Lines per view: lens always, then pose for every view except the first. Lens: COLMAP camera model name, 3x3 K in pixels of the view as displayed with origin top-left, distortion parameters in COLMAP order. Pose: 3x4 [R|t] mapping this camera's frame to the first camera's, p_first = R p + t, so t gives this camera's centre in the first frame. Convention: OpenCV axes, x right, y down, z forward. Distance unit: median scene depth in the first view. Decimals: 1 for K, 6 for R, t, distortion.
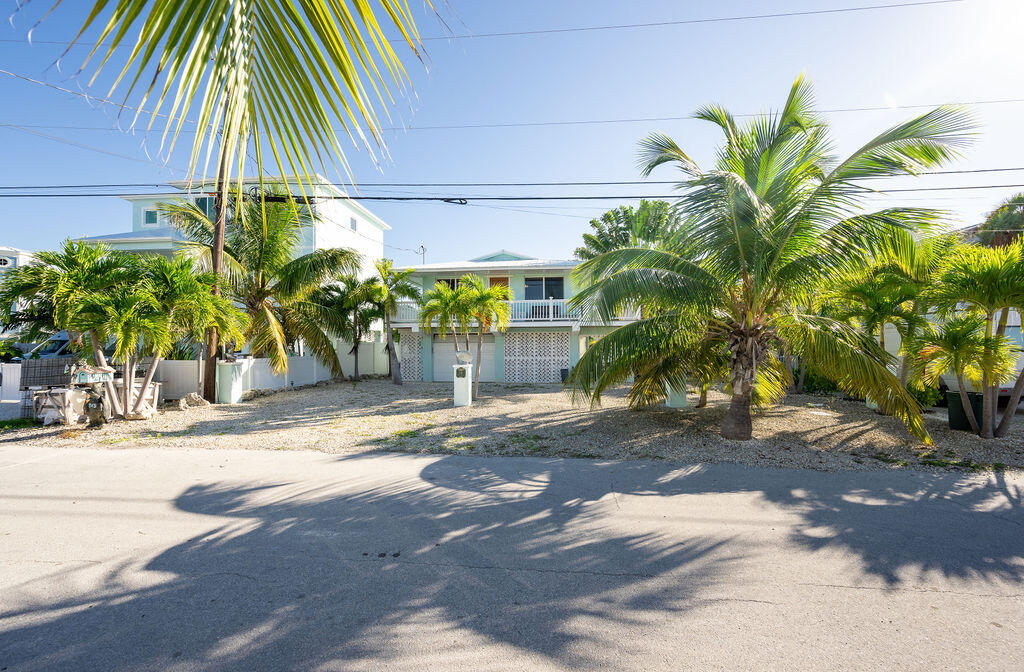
lens RADIAL K [[398.9, 0, 512.9], [0, 398.9, 337.6], [0, 0, 1]] dist [-0.003213, -0.000263]
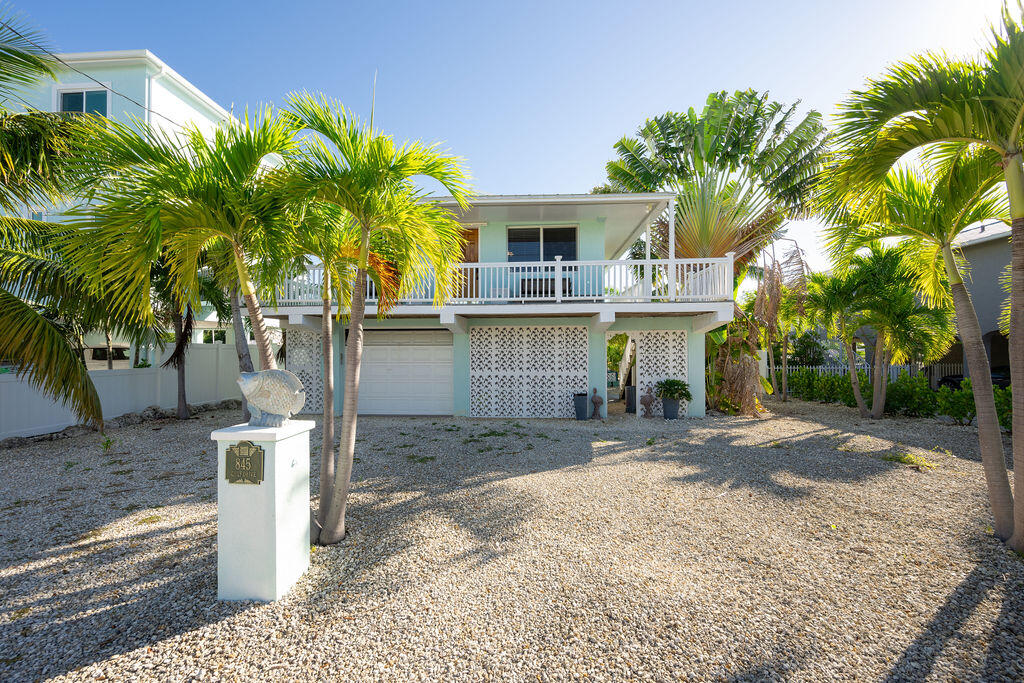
lens RADIAL K [[400.3, 0, 513.8], [0, 400.3, 344.7], [0, 0, 1]] dist [-0.003029, 0.000036]
pose [[0.999004, 0.002429, 0.044547, 0.014321], [-0.002743, 0.999972, 0.007003, 0.008516], [-0.044529, -0.007118, 0.998983, 0.475518]]
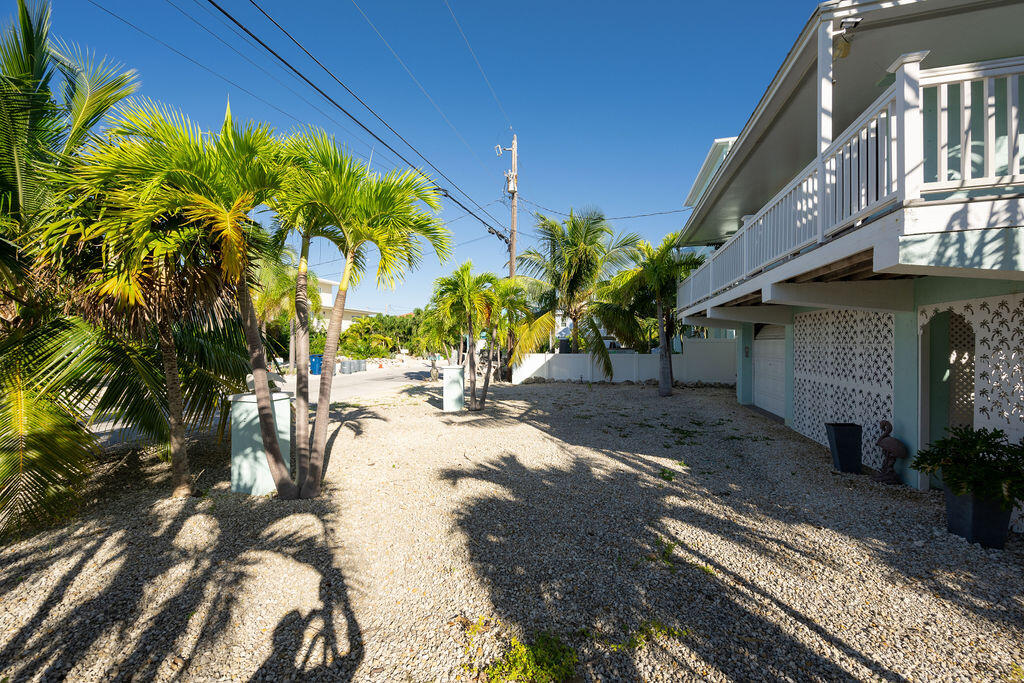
lens RADIAL K [[400.3, 0, 513.3], [0, 400.3, 341.6], [0, 0, 1]] dist [-0.003029, 0.000036]
pose [[-0.149744, 0.006159, -0.988706, 0.473792], [0.024253, 0.999703, 0.002554, 0.008224], [0.988427, -0.023596, -0.149849, 0.806333]]
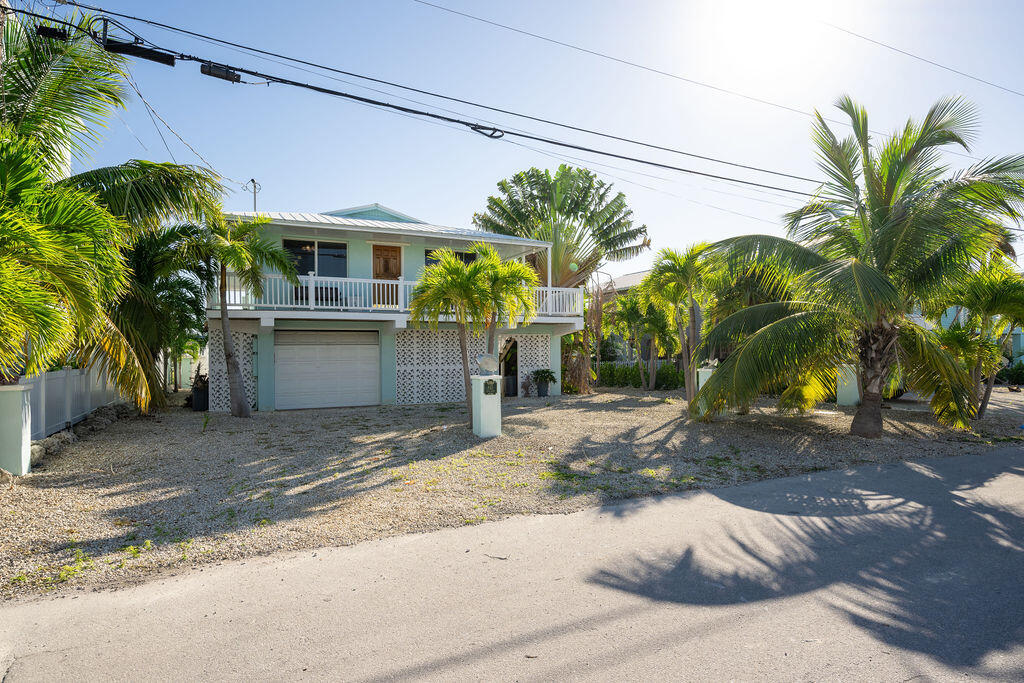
lens RADIAL K [[566.3, 0, 513.0], [0, 566.3, 346.3], [0, 0, 1]] dist [0.013102, -0.001263]
pose [[0.847203, 0.001484, 0.531267, -0.385662], [-0.006736, 0.999946, 0.007949, 0.006461], [-0.531227, -0.010314, 0.847167, 0.104786]]
